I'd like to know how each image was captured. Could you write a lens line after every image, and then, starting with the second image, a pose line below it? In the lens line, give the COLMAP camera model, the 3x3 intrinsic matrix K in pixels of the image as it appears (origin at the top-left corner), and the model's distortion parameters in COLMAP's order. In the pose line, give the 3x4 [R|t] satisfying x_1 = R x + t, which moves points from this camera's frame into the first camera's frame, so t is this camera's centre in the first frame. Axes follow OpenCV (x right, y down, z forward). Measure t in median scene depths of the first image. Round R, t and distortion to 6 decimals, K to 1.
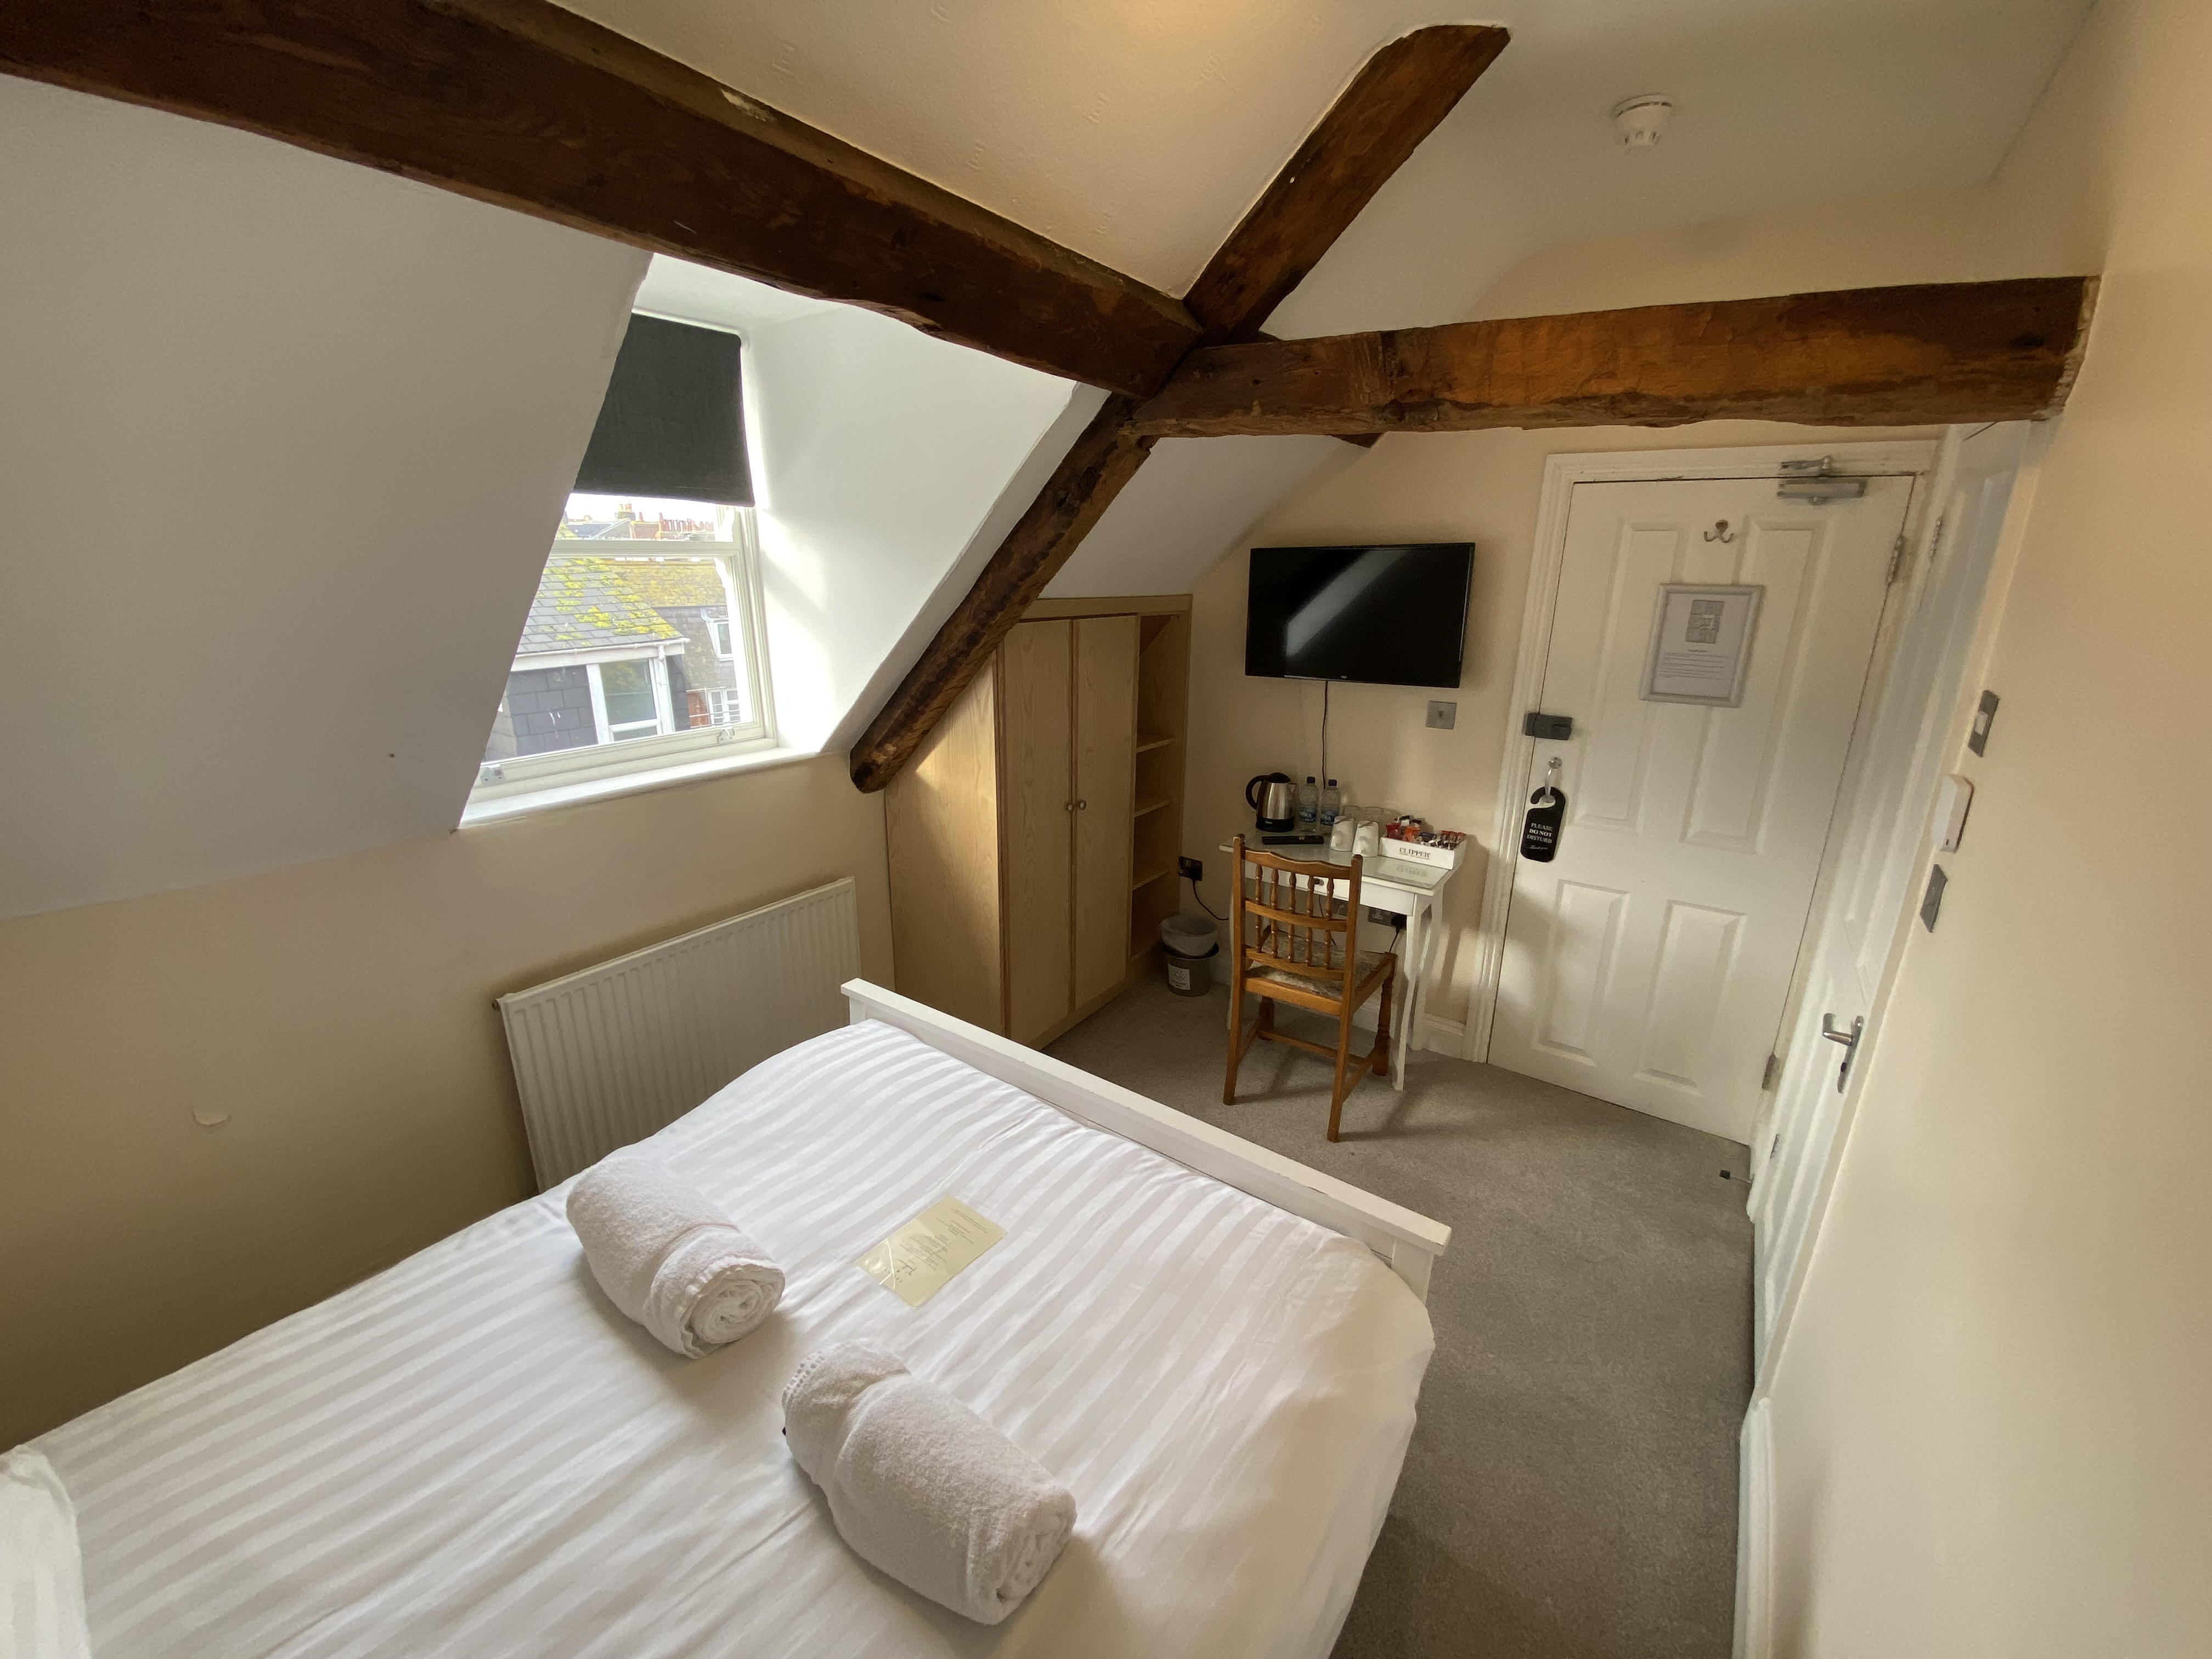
lens RADIAL K [[896.4, 0, 1106.0], [0, 896.4, 829.5], [0, 0, 1]] dist [0.021964, -0.016989]
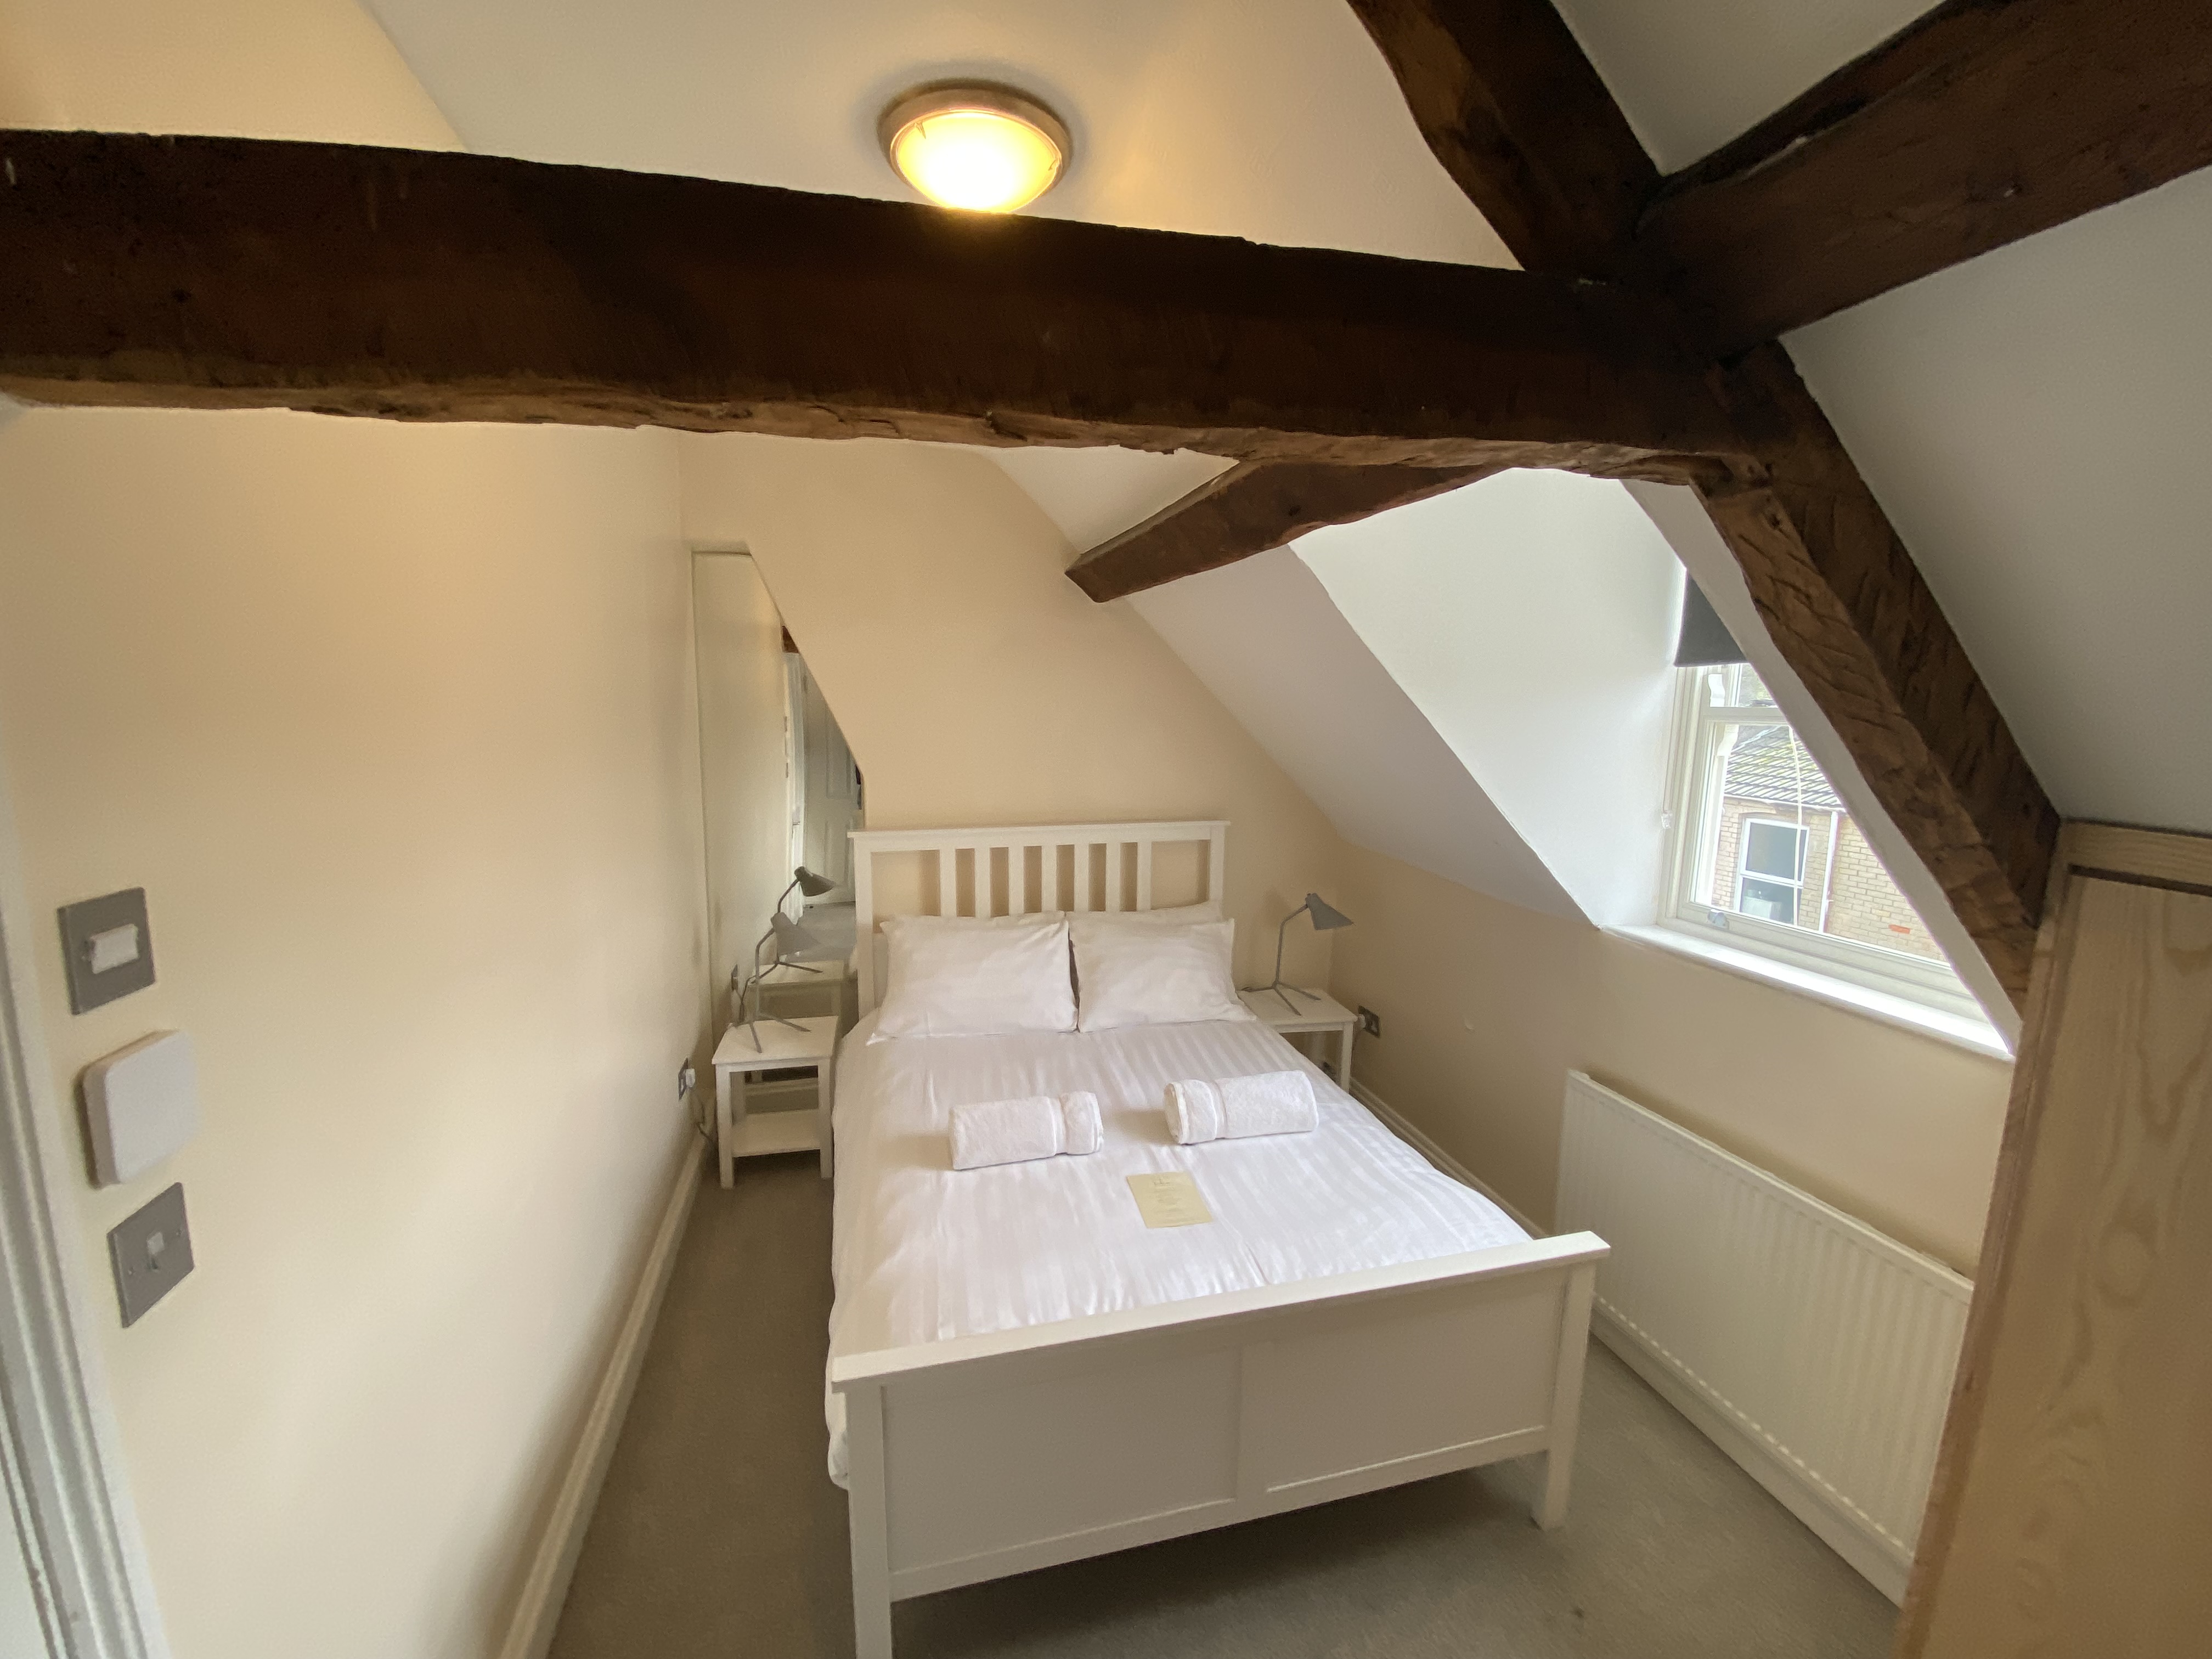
lens RADIAL K [[896.4, 0, 1106.0], [0, 896.4, 829.5], [0, 0, 1]] dist [0.021964, -0.016989]
pose [[-0.671801, 0.075700, -0.736854, 0.707463], [-0.236907, 0.920557, 0.310564, -0.382541], [0.701825, 0.383203, -0.600497, 1.319283]]
